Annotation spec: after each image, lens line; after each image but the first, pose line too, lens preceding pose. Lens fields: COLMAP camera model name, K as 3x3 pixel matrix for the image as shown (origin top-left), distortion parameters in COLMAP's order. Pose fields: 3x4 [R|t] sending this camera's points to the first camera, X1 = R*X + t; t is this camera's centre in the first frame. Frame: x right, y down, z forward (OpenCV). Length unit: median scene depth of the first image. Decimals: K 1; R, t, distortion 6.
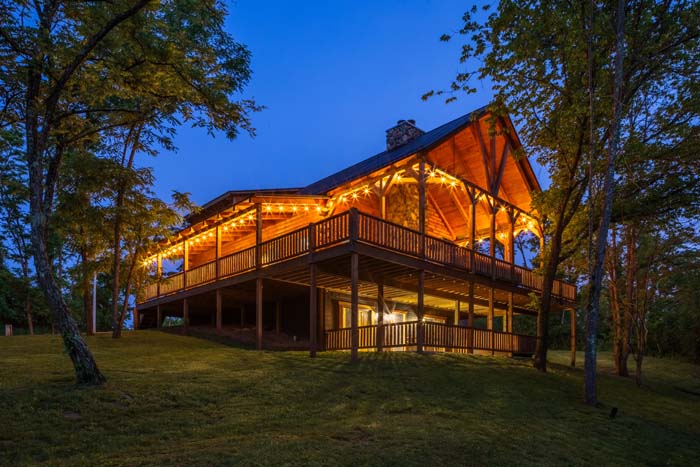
lens RADIAL K [[489.1, 0, 350.0], [0, 489.1, 233.5], [0, 0, 1]] dist [-0.003010, -0.000986]
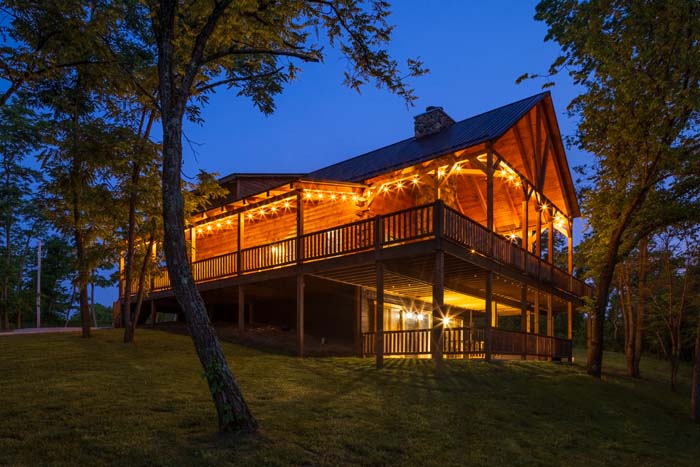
lens RADIAL K [[486.7, 0, 350.0], [0, 486.7, 233.5], [0, 0, 1]] dist [-0.003285, 0.000938]
pose [[0.990286, 0.033740, 0.134890, -0.199343], [-0.036731, 0.999130, 0.019748, -0.002786], [-0.134106, -0.024511, 0.990664, 0.113321]]
